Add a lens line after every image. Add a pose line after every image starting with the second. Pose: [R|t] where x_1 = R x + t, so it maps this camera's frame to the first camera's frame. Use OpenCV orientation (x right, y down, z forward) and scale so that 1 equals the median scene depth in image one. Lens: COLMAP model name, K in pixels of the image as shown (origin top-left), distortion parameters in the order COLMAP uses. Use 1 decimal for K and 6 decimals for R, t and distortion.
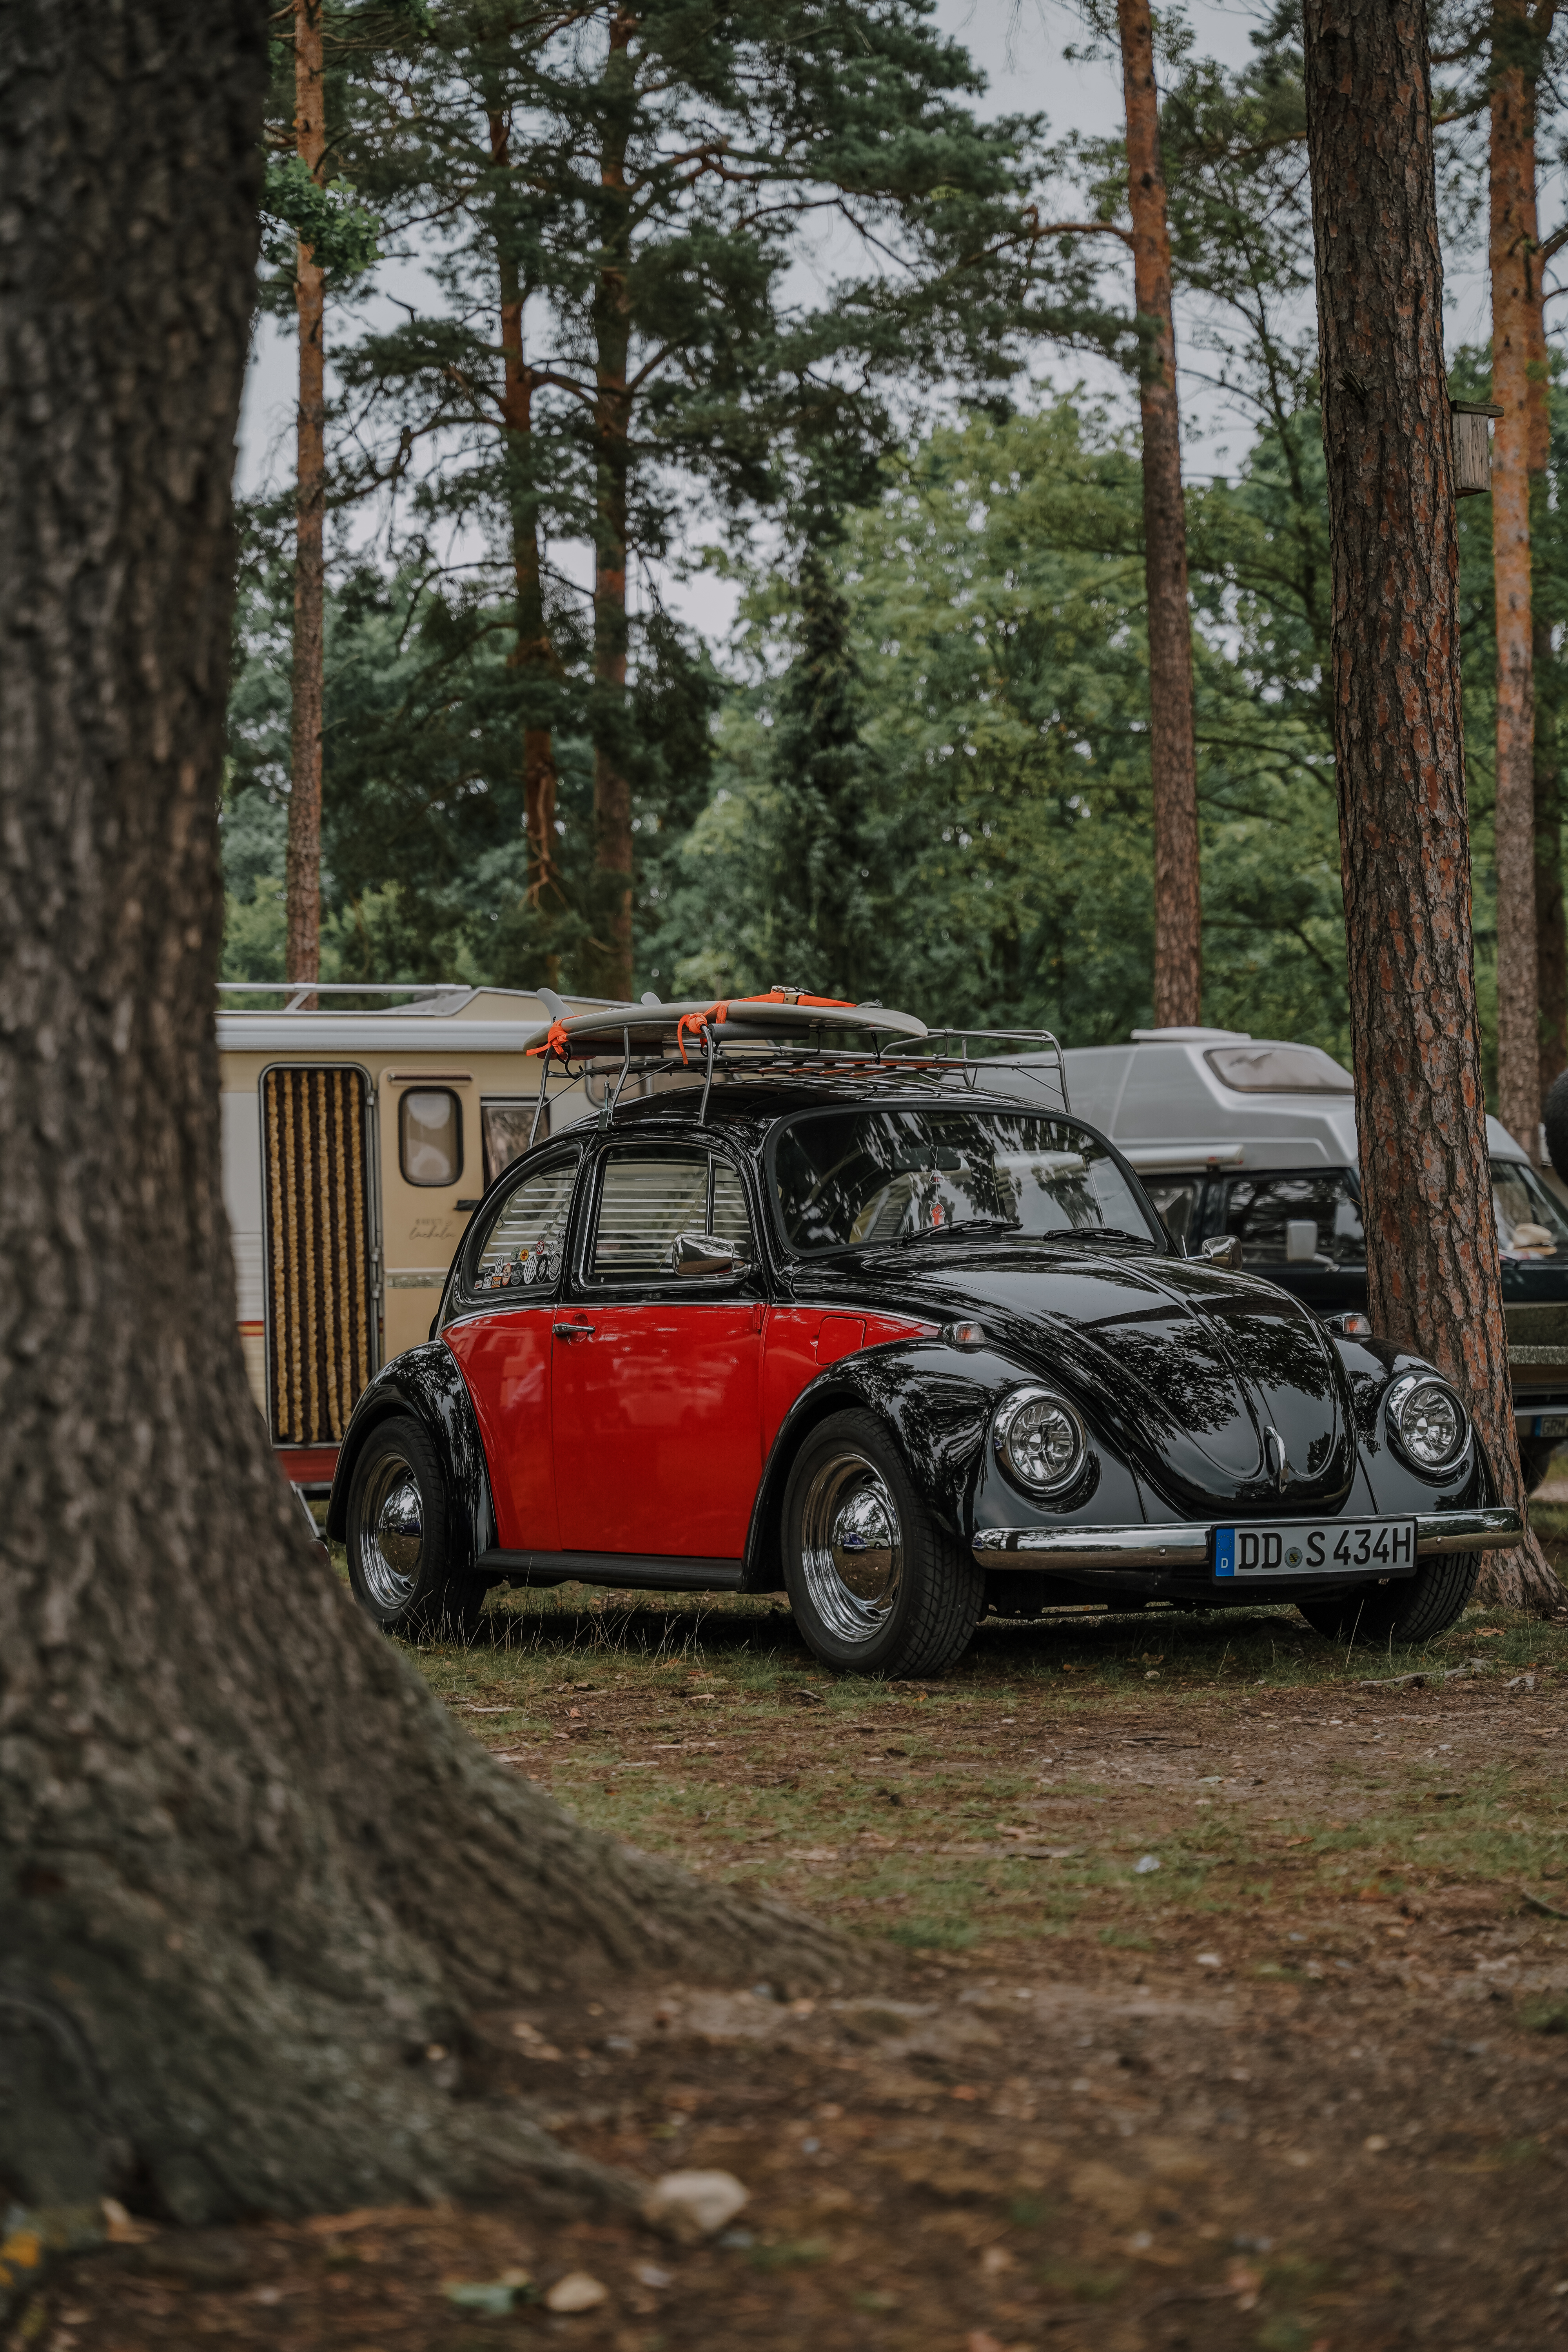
lens RADIAL K [[4811.2, 0, 784.1], [0, 4811.2, 1173.4], [0, 0, 1]] dist [0.200596, 0.000000]
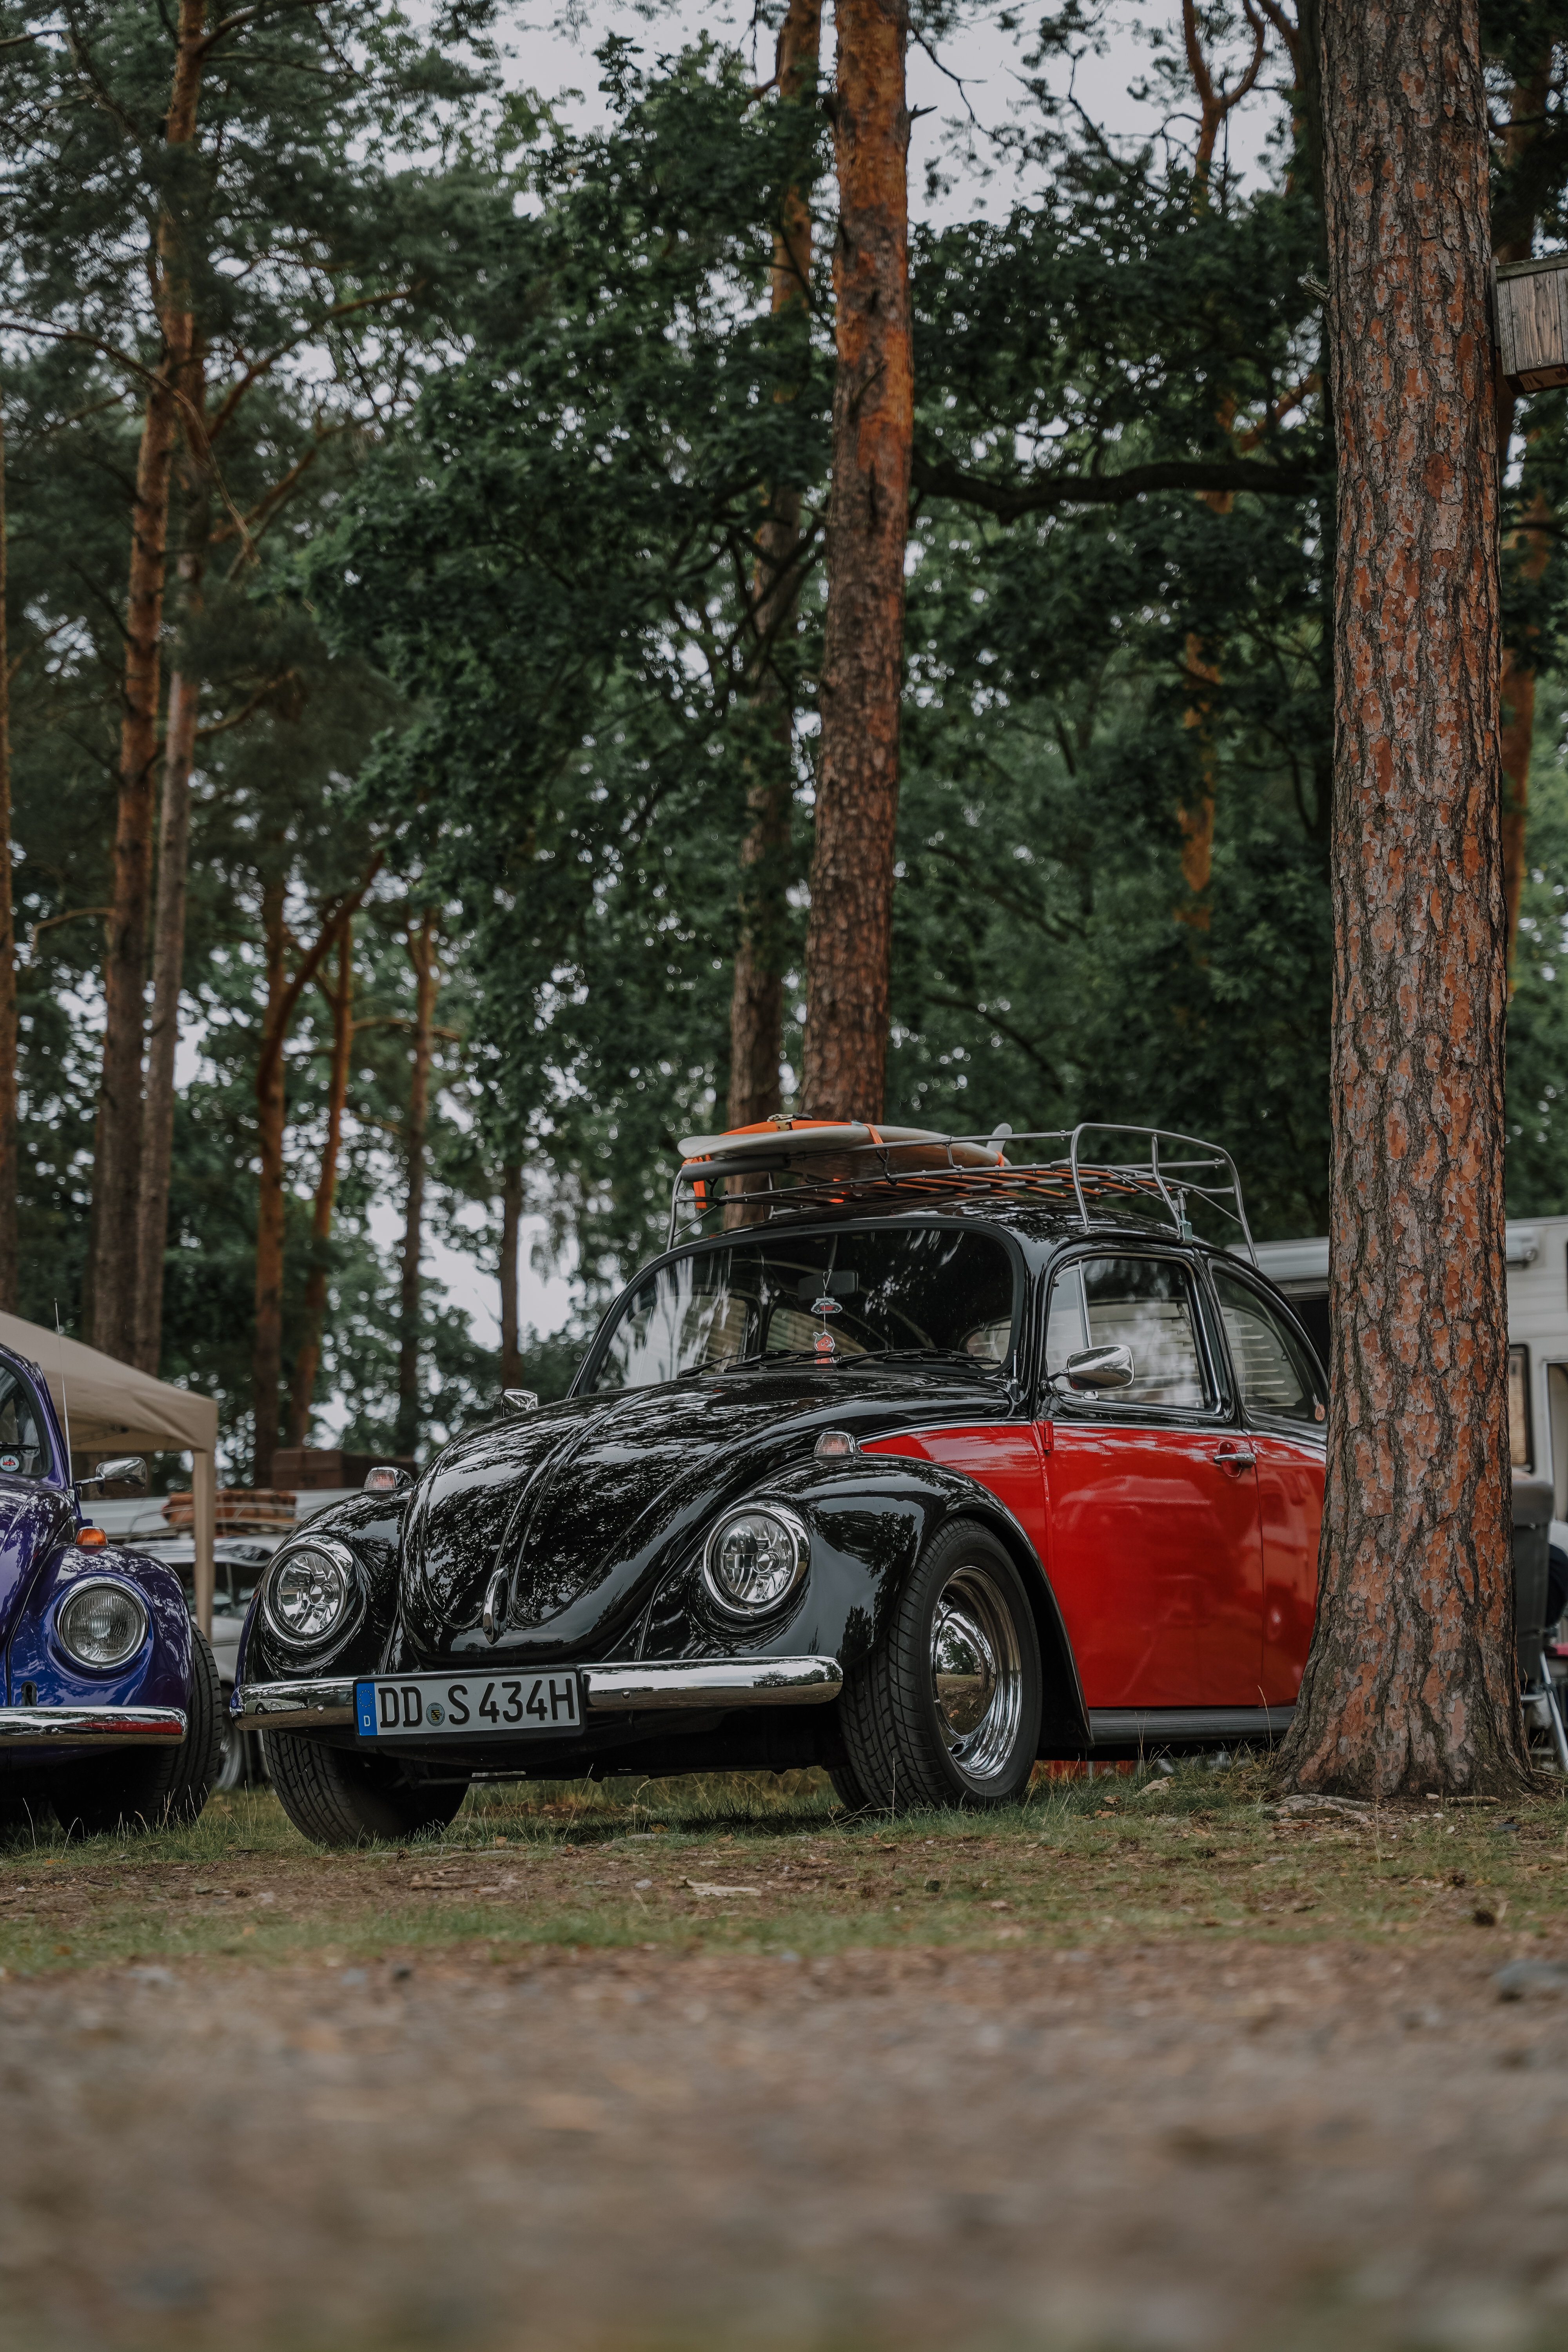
lens RADIAL K [[4811.2, 0, 783.8], [0, 4811.2, 1180.7], [0, 0, 1]] dist [0.200596, 0.000000]
pose [[0.481203, -0.104976, -0.870301, 0.786222], [0.056130, 0.994456, -0.088917, 0.054906], [0.874810, -0.006063, 0.484428, 0.532399]]
